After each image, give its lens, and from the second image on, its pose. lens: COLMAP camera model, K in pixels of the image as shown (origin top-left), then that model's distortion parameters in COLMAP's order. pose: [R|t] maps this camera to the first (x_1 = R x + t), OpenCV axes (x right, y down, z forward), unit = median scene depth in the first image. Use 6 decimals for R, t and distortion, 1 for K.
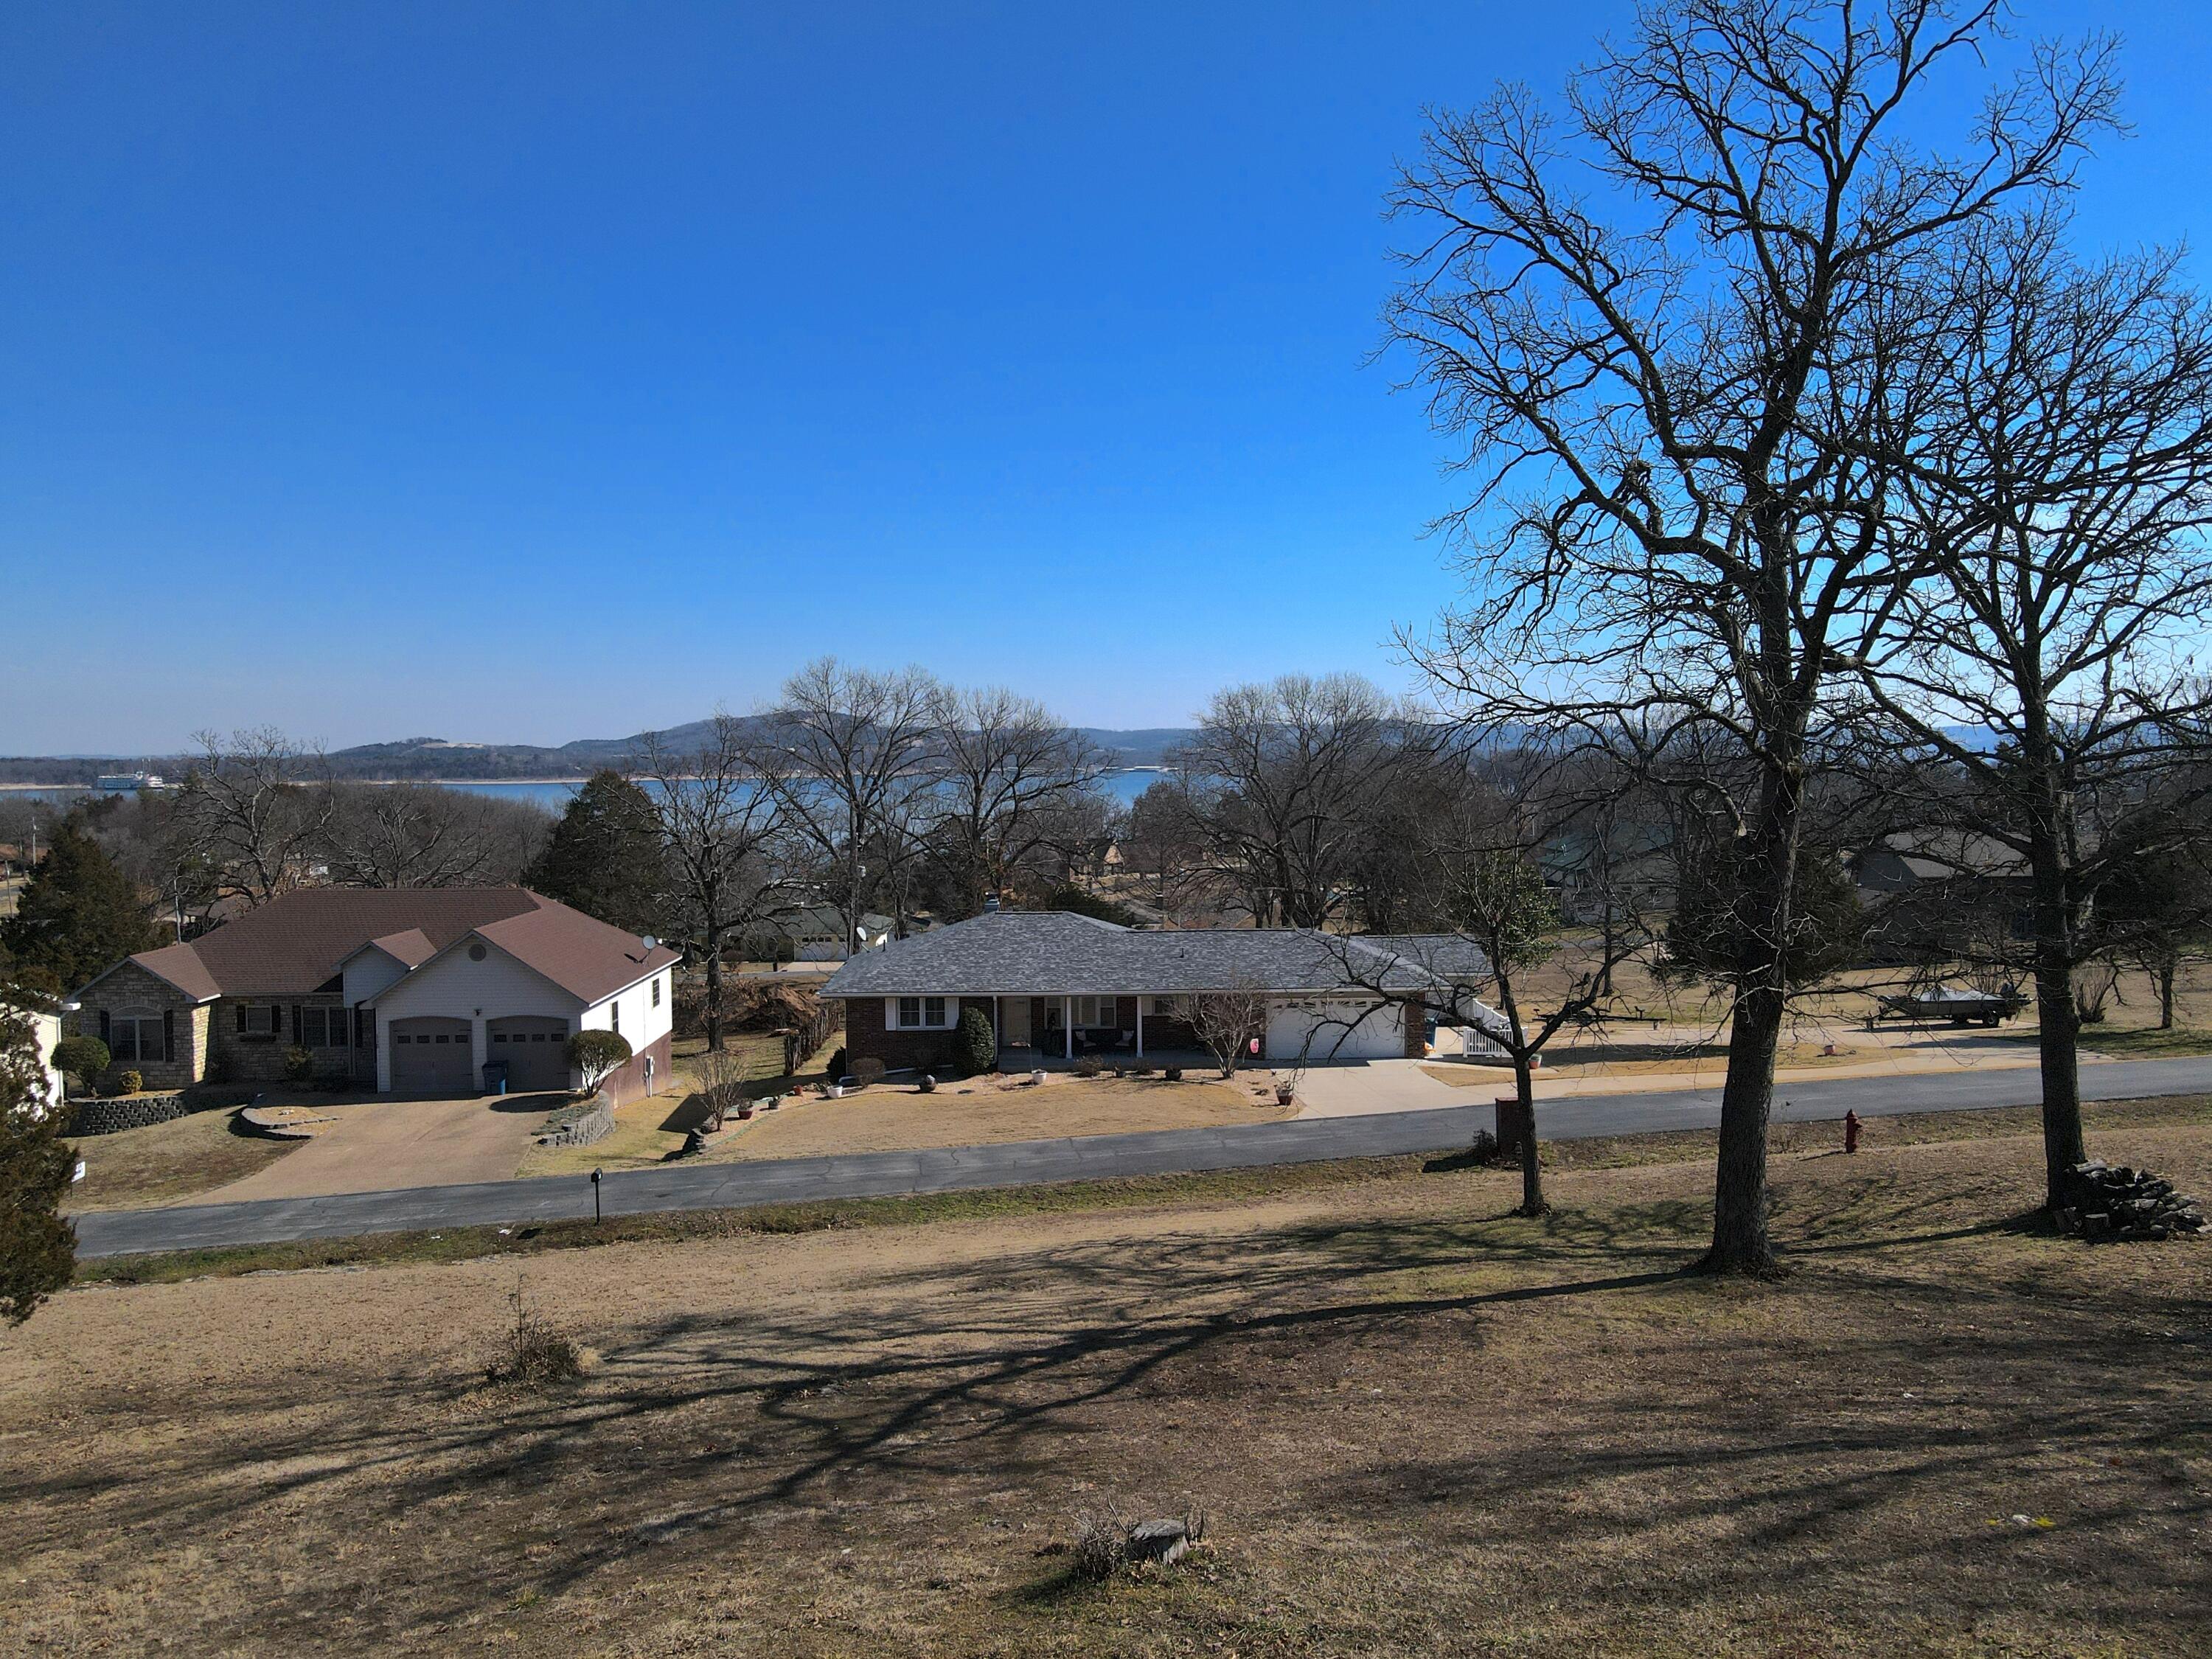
lens RADIAL K [[1622.1, 0, 1108.4], [0, 1622.1, 835.5], [0, 0, 1]] dist [0.001827, 0.019405]
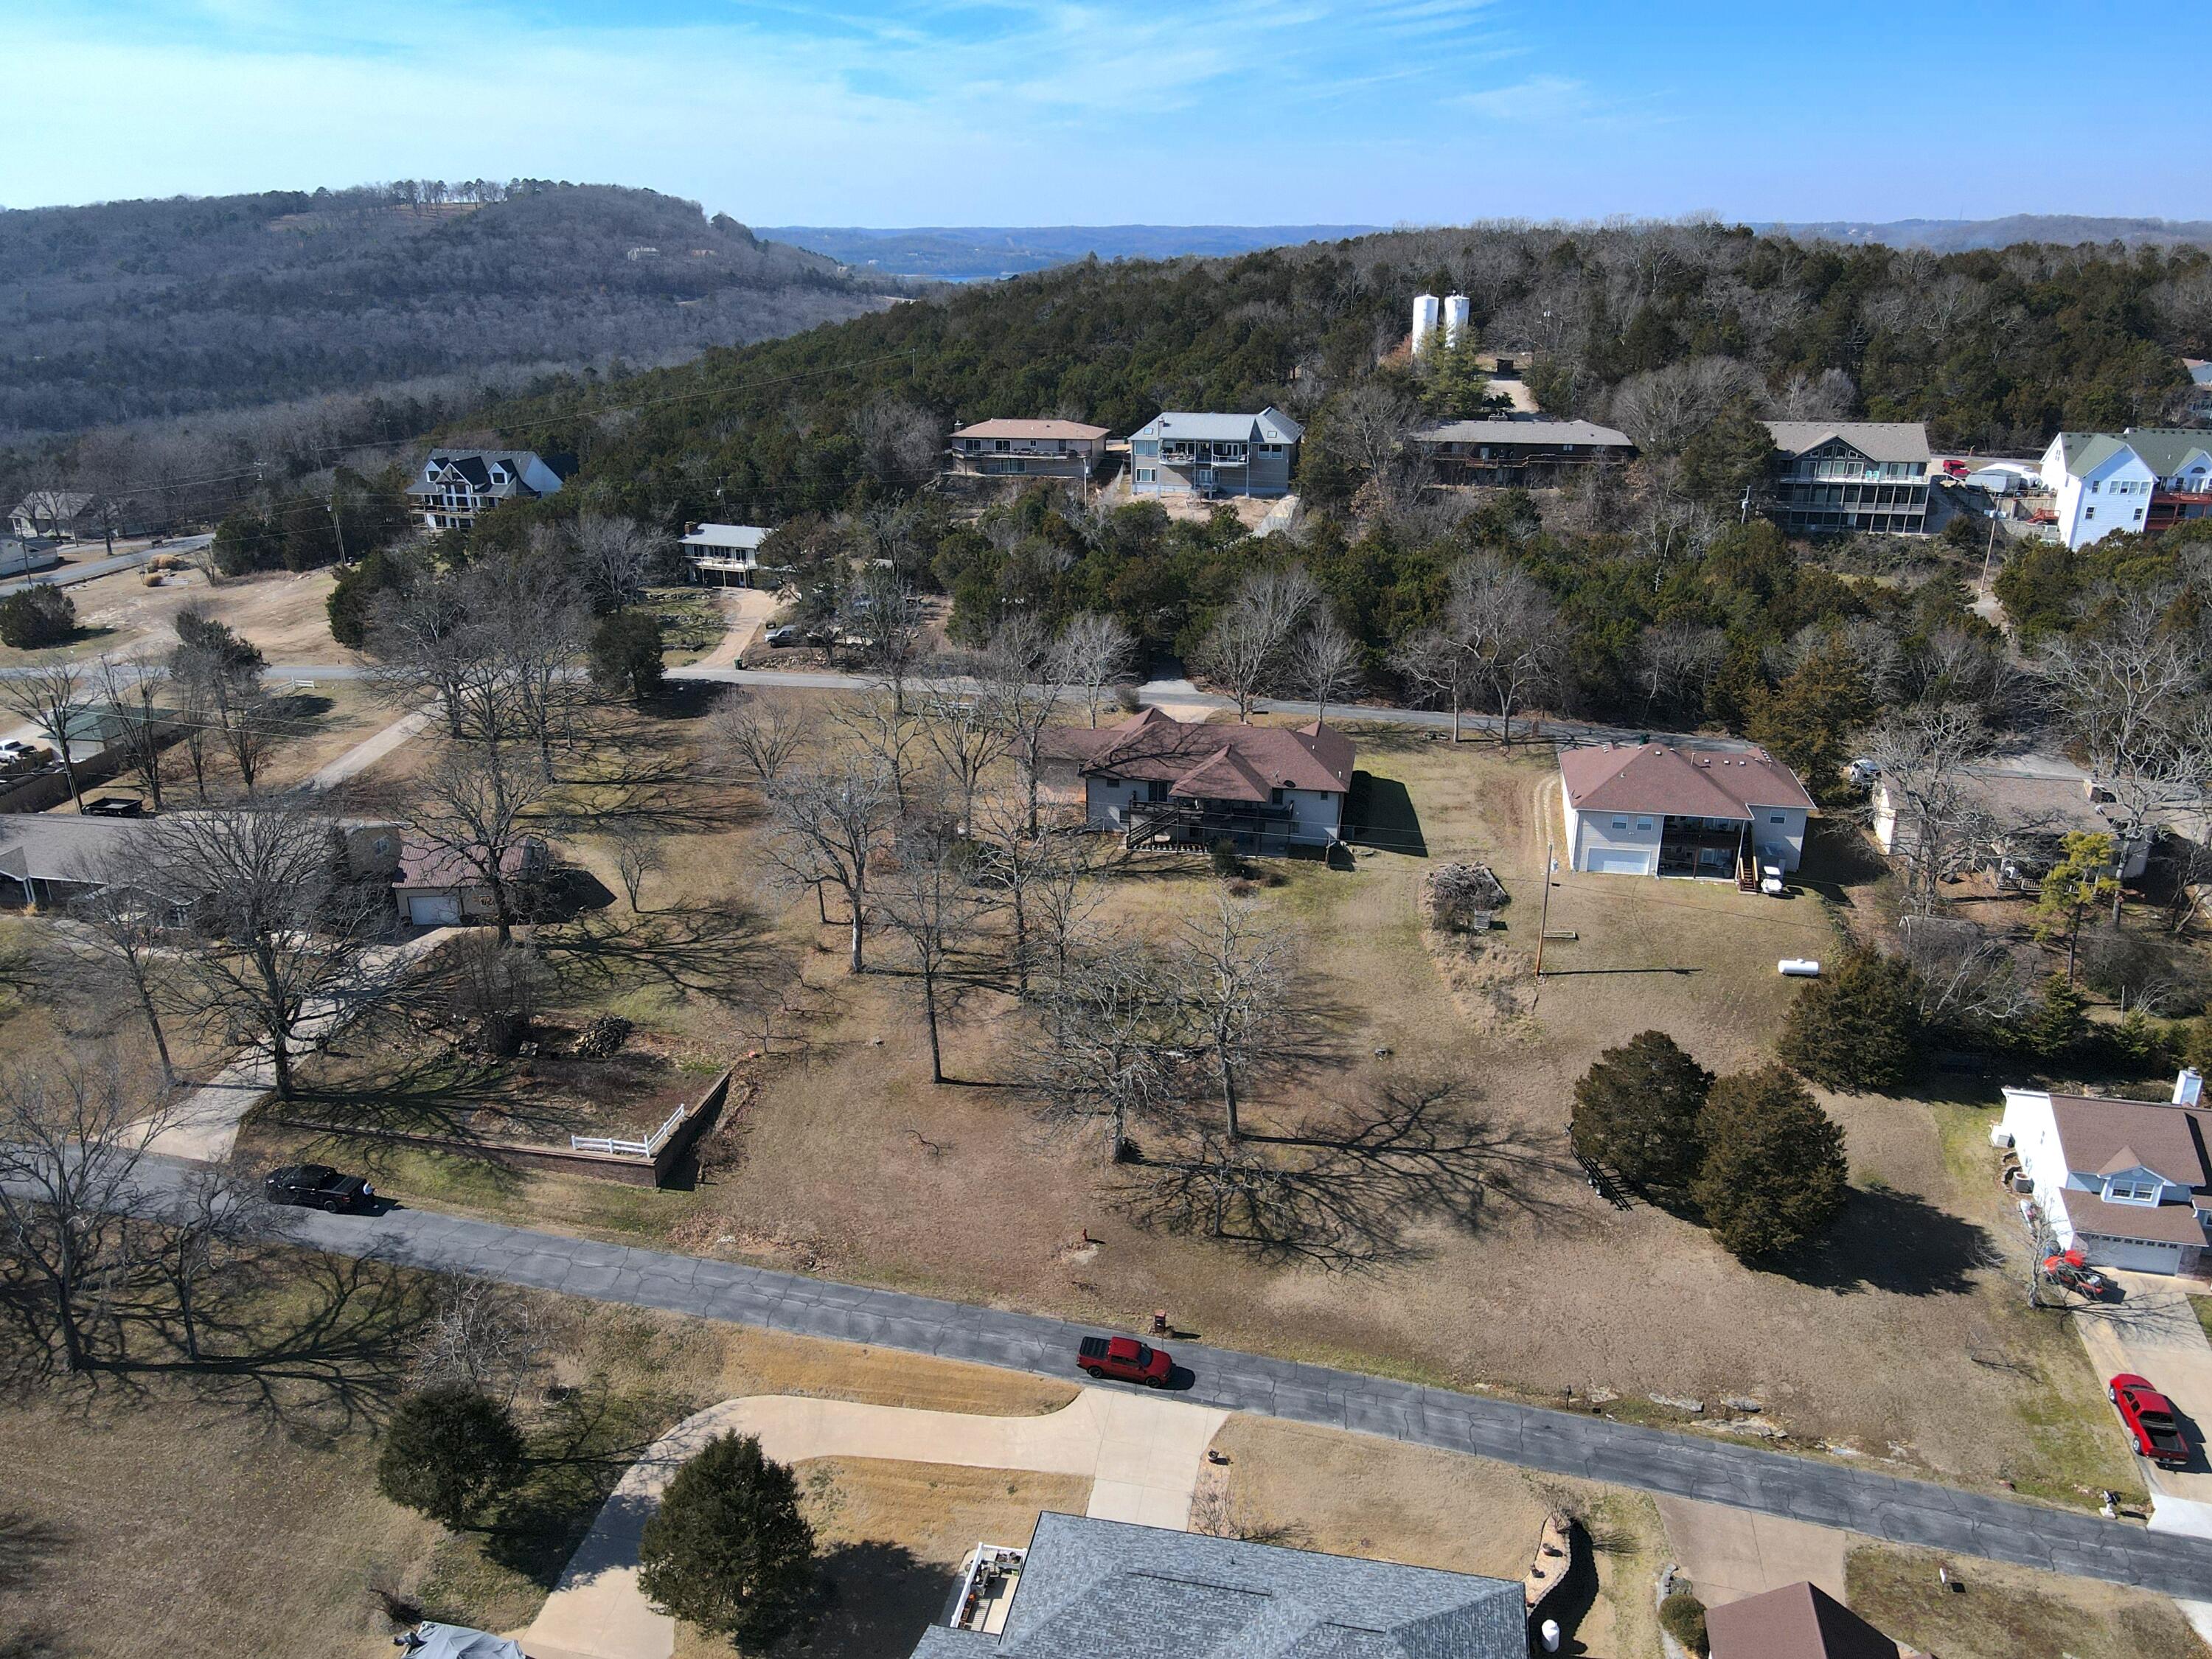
lens RADIAL K [[1622.1, 0, 1098.8], [0, 1622.1, 828.2], [0, 0, 1]] dist [0.001827, 0.019405]
pose [[-0.969356, -0.074576, 0.234066, -0.123130], [0.022164, 0.922372, 0.385667, -1.070152], [-0.244657, 0.379036, -0.892454, 2.232475]]
